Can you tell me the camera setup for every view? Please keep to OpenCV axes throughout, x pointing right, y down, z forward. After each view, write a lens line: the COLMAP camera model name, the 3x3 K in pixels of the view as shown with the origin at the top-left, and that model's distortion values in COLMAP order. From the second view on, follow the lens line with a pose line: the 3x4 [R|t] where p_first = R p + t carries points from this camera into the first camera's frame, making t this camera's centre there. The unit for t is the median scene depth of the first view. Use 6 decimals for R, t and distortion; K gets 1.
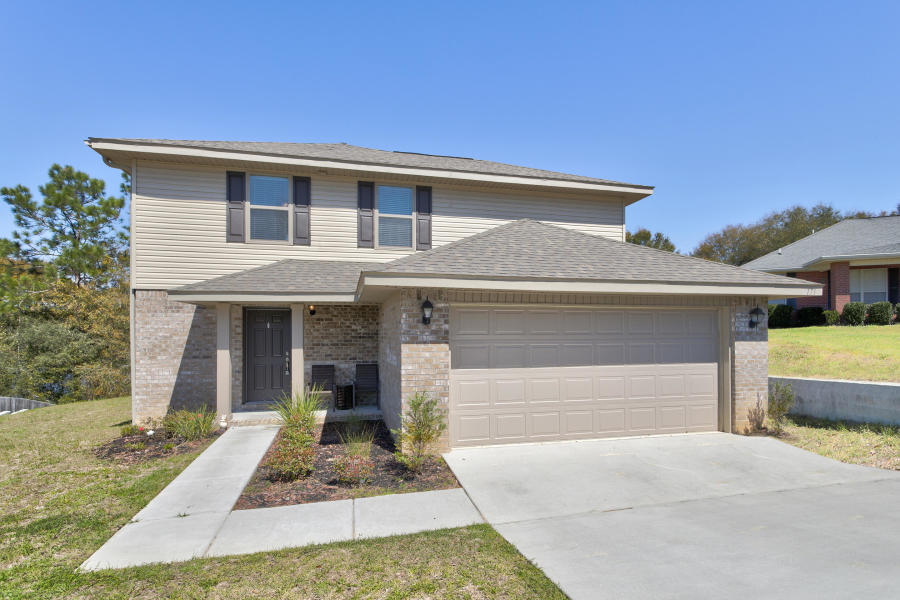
lens RADIAL K [[442.1, 0, 441.7], [0, 442.1, 332.4], [0, 0, 1]] dist [0.002178, 0.000192]
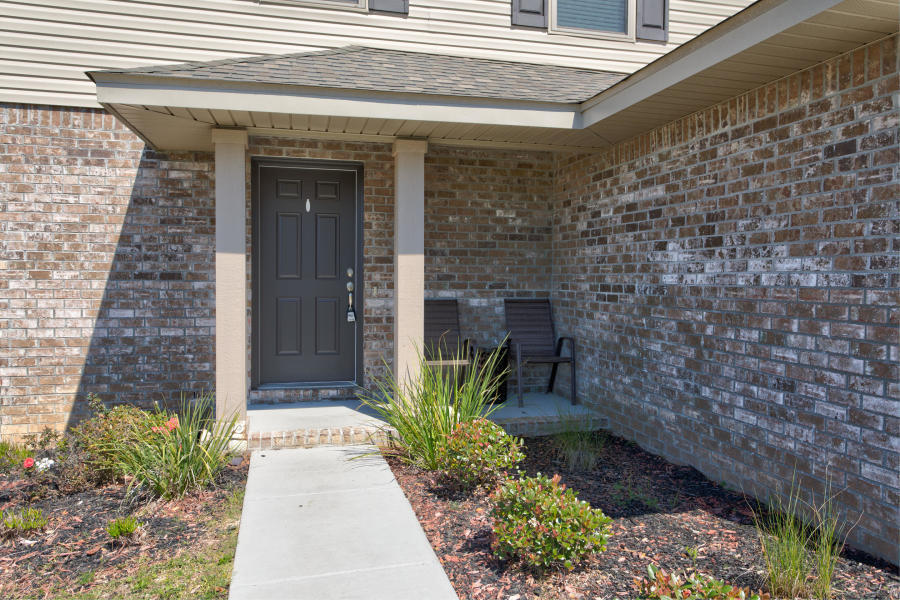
lens RADIAL K [[669.9, 0, 452.4], [0, 669.9, 299.1], [0, 0, 1]] dist [-0.002193, 0.000617]
pose [[0.999818, 0.008604, 0.017012, -0.280990], [-0.009308, 0.999085, 0.041751, 0.049217], [-0.016637, -0.041902, 0.998983, 0.373750]]
